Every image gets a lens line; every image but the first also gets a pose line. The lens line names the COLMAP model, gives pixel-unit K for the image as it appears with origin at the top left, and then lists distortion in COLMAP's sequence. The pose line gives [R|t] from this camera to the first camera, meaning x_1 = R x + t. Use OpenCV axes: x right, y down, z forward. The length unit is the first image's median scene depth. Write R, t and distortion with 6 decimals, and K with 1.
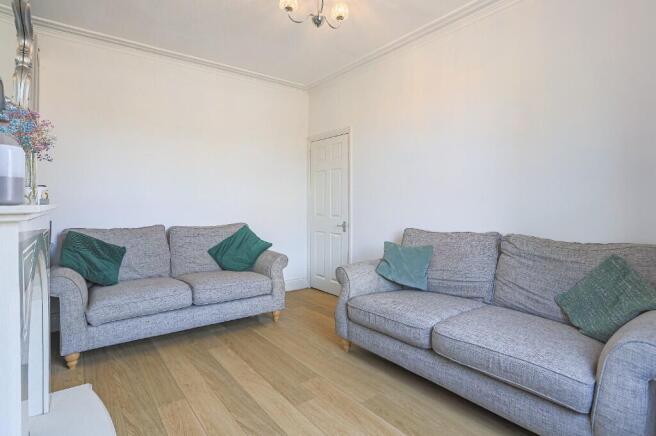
lens RADIAL K [[331.8, 0, 325.6], [0, 331.8, 205.9], [0, 0, 1]] dist [-0.054073, 0.028649]
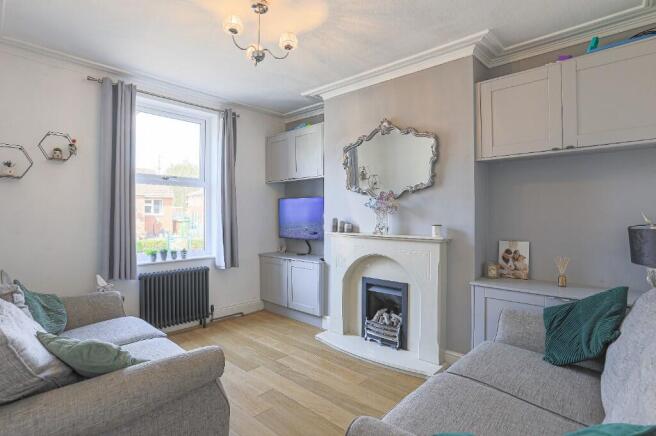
lens RADIAL K [[331.8, 0, 325.6], [0, 331.8, 205.9], [0, 0, 1]] dist [-0.054073, 0.028649]
pose [[-0.983429, -0.011225, -0.180943, -0.038671], [-0.008883, 0.999866, -0.013748, -0.090776], [0.181073, -0.011913, -0.983397, 1.701003]]
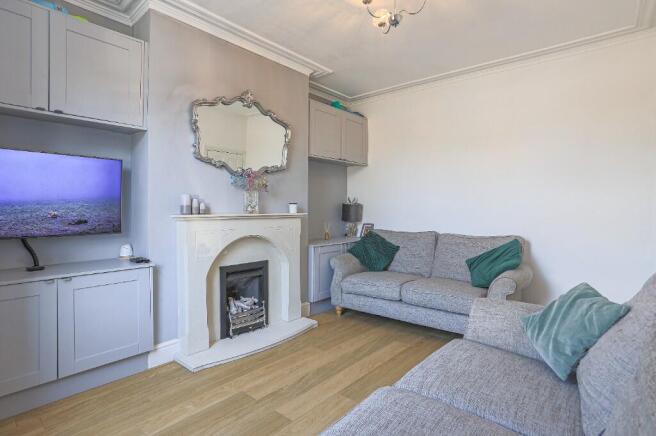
lens RADIAL K [[331.8, 0, 325.6], [0, 331.8, 205.9], [0, 0, 1]] dist [-0.054073, 0.028649]
pose [[0.207112, -0.019541, -0.978122, 0.721654], [-0.006543, 0.999750, -0.021359, -0.006039], [0.978295, 0.010823, 0.206932, 0.517572]]
